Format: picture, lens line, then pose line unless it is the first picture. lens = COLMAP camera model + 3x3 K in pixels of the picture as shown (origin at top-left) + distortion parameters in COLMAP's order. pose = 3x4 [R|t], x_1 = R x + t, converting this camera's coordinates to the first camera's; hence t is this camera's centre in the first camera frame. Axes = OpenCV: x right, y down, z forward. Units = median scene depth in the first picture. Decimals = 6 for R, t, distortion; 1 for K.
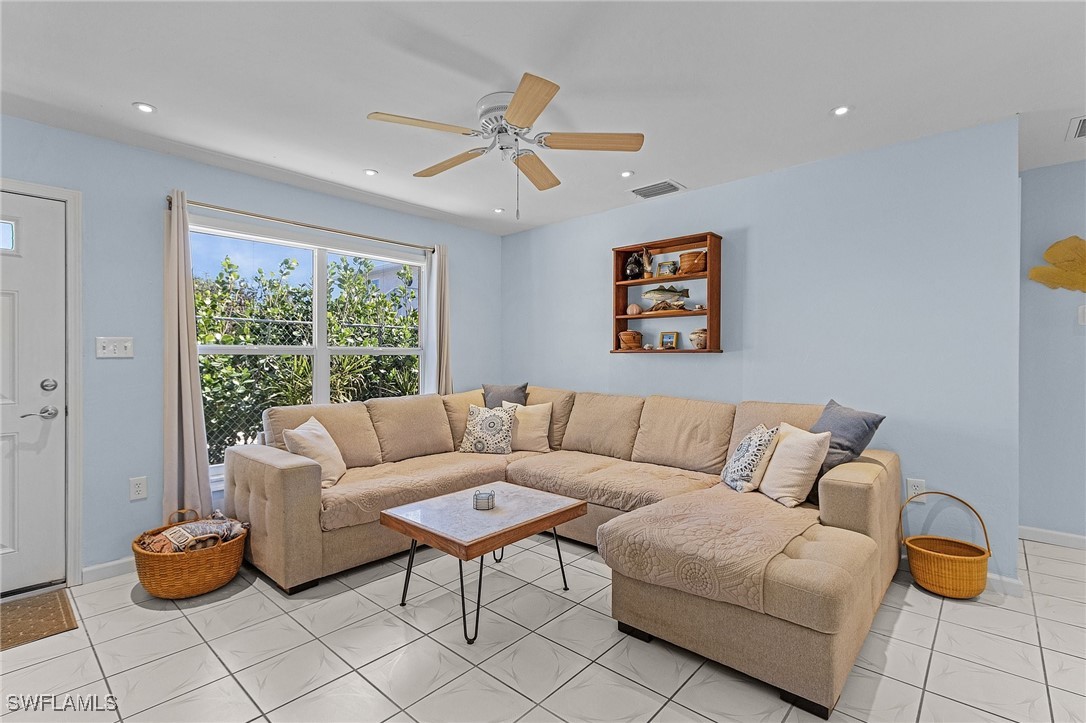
lens RADIAL K [[505.5, 0, 541.3], [0, 505.5, 353.4], [0, 0, 1]] dist [0.004523, 0.002289]
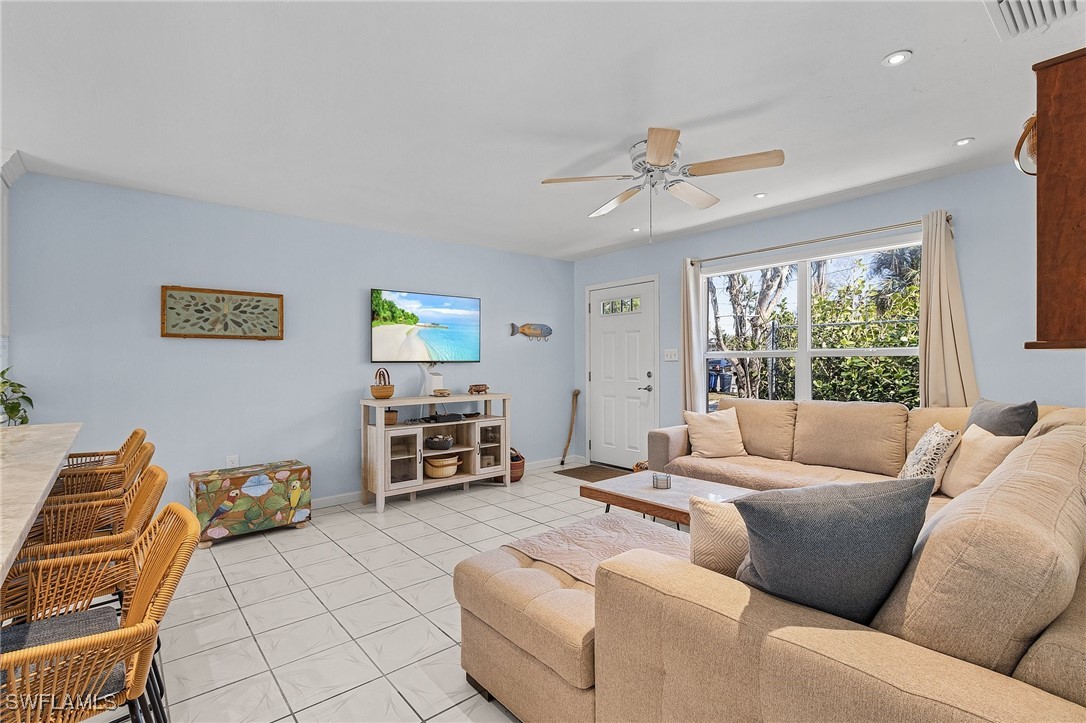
lens RADIAL K [[505.5, 0, 541.2], [0, 505.5, 365.2], [0, 0, 1]] dist [0.004523, 0.002289]
pose [[-0.134727, 0.010865, -0.990823, 0.838185], [0.016322, 0.999829, 0.008744, 0.000327], [0.990748, -0.014994, -0.134882, 0.665831]]
